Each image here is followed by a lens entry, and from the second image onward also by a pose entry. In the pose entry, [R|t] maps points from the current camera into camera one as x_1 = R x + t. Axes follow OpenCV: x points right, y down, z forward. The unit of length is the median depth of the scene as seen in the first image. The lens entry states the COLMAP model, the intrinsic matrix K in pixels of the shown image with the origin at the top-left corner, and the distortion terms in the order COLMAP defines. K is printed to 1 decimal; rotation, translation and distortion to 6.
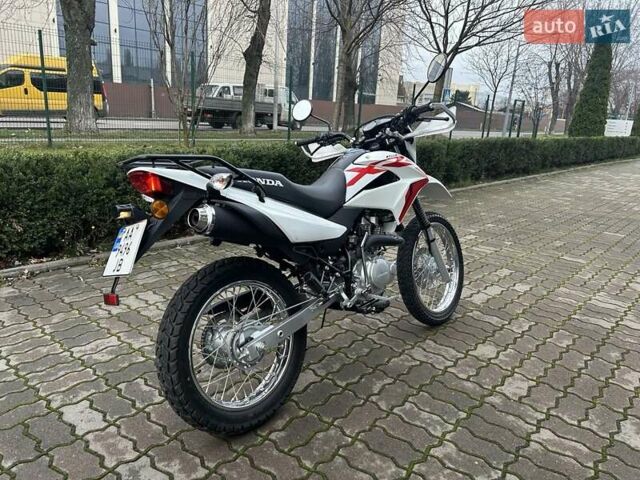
lens RADIAL K [[476.7, 0, 314.7], [0, 476.7, 242.8], [0, 0, 1]] dist [0.072524, -0.087254]
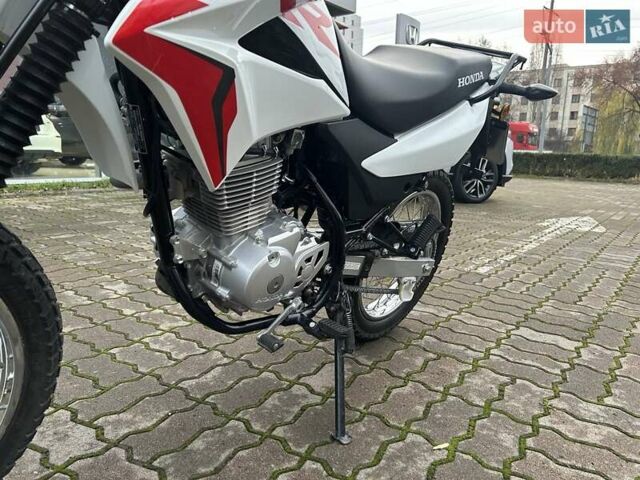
lens RADIAL K [[481.8, 0, 323.6], [0, 481.8, 237.4], [0, 0, 1]] dist [0.061696, -0.075860]
pose [[-0.992987, -0.063073, -0.099994, 0.064696], [-0.100287, 0.897276, 0.429927, -0.182795], [0.062606, 0.436940, -0.897309, 1.691981]]
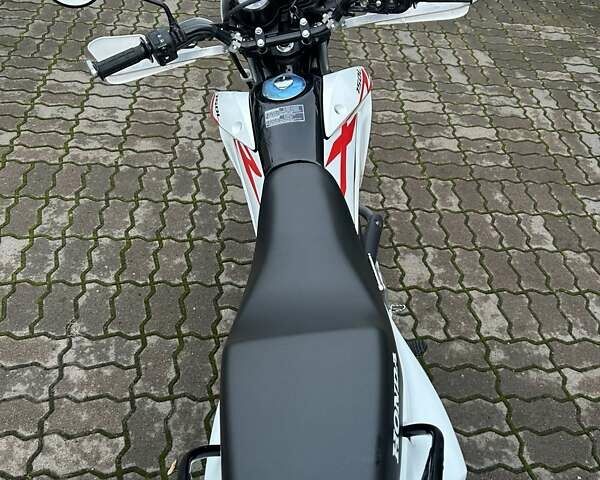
lens RADIAL K [[606.3, 0, 299.9], [0, 606.3, 231.4], [0, 0, 1]] dist [0.075895, -0.118404]
pose [[0.700052, -0.459126, 0.546928, -0.343861], [0.122474, 0.831755, 0.541465, -0.471812], [-0.703511, -0.312069, 0.638503, 0.705030]]
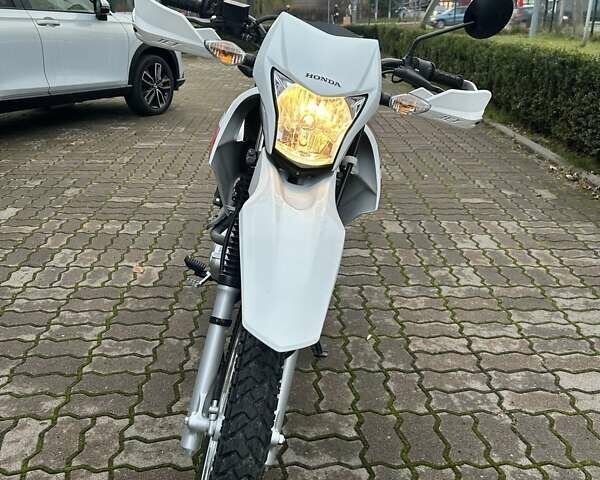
lens RADIAL K [[606.3, 0, 299.9], [0, 606.3, 231.4], [0, 0, 1]] dist [0.075895, -0.118404]
pose [[-0.723481, 0.189797, -0.663741, 0.728251], [-0.218503, 0.849076, 0.480964, -0.469969], [0.654852, 0.492998, -0.572819, 1.800163]]
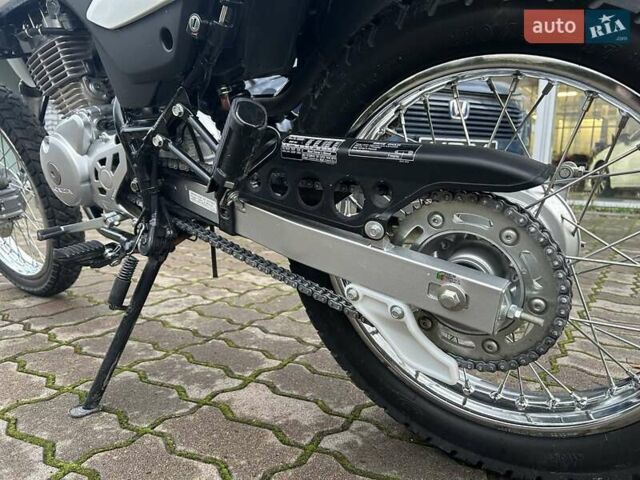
lens RADIAL K [[481.8, 0, 323.6], [0, 481.8, 237.4], [0, 0, 1]] dist [0.061696, -0.075860]
pose [[-0.133955, -0.185627, 0.973447, -0.445645], [0.225831, 0.950736, 0.212373, 0.092874], [-0.964913, 0.248282, -0.085435, 1.074080]]
